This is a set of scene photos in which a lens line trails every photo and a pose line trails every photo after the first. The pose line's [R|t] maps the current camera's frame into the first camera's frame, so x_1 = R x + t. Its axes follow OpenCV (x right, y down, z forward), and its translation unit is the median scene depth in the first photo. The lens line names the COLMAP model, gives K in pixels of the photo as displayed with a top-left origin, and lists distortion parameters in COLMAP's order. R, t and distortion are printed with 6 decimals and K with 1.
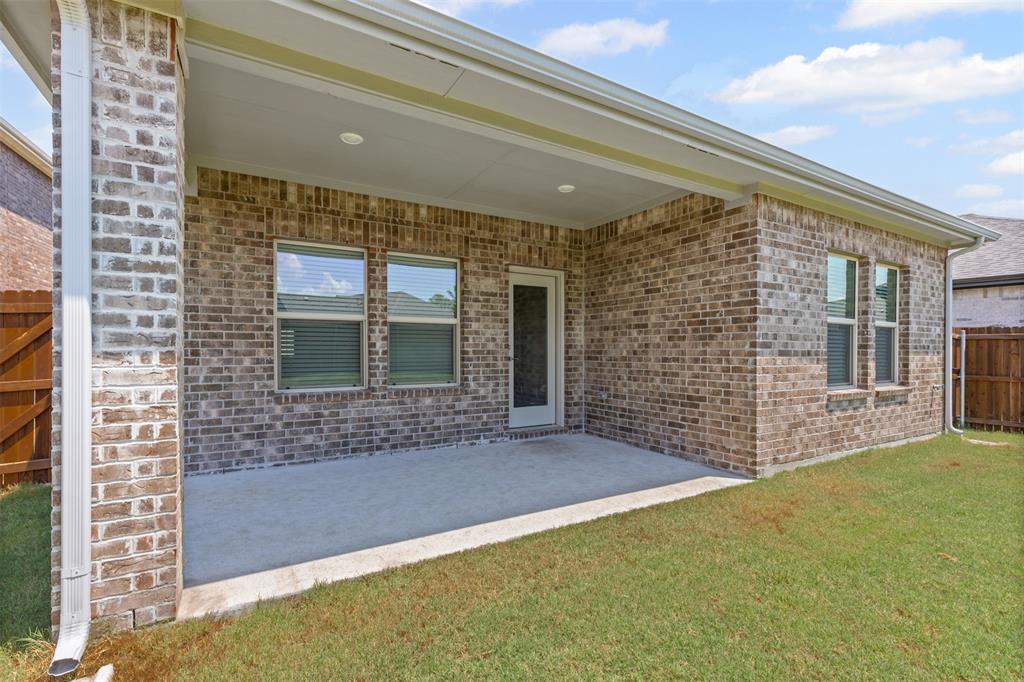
lens RADIAL K [[457.1, 0, 508.5], [0, 457.1, 344.1], [0, 0, 1]] dist [0.003460, 0.000313]
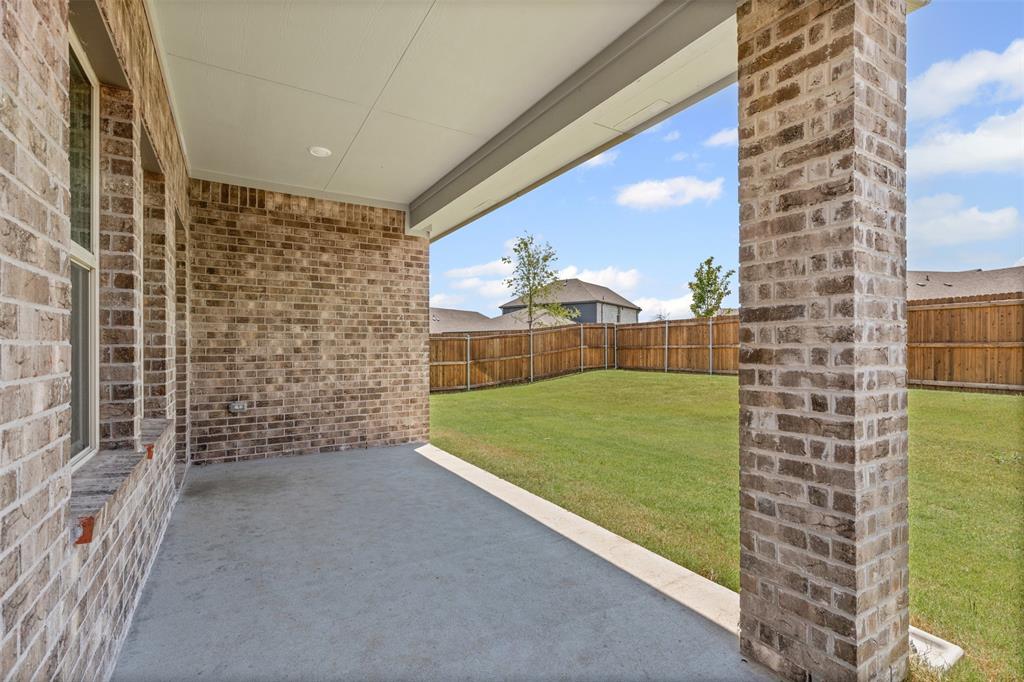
lens RADIAL K [[457.1, 0, 508.5], [0, 457.1, 344.1], [0, 0, 1]] dist [0.003460, 0.000313]
pose [[-0.014370, 0.005442, 0.999882, -0.708839], [-0.009267, 0.999942, -0.005576, 0.008282], [-0.999854, -0.009346, -0.014319, 0.679462]]
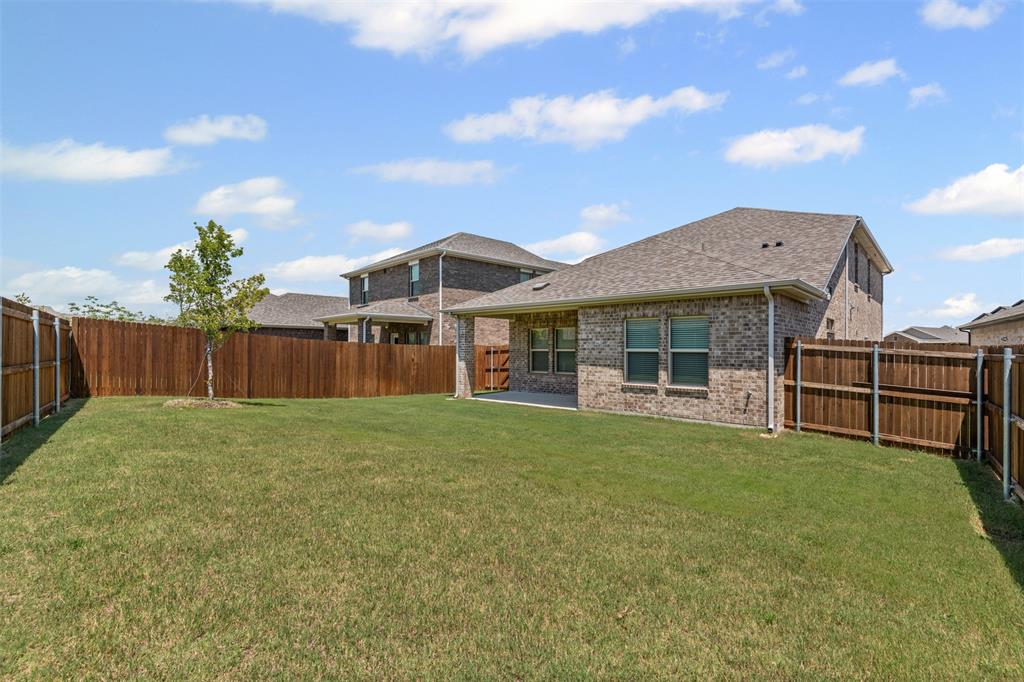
lens RADIAL K [[457.1, 0, 508.5], [0, 457.1, 344.1], [0, 0, 1]] dist [0.003460, 0.000313]
pose [[0.279706, -0.016094, -0.959951, 2.711082], [0.007706, 0.999865, -0.014518, -0.058964], [0.960055, -0.003336, 0.279792, -0.158404]]
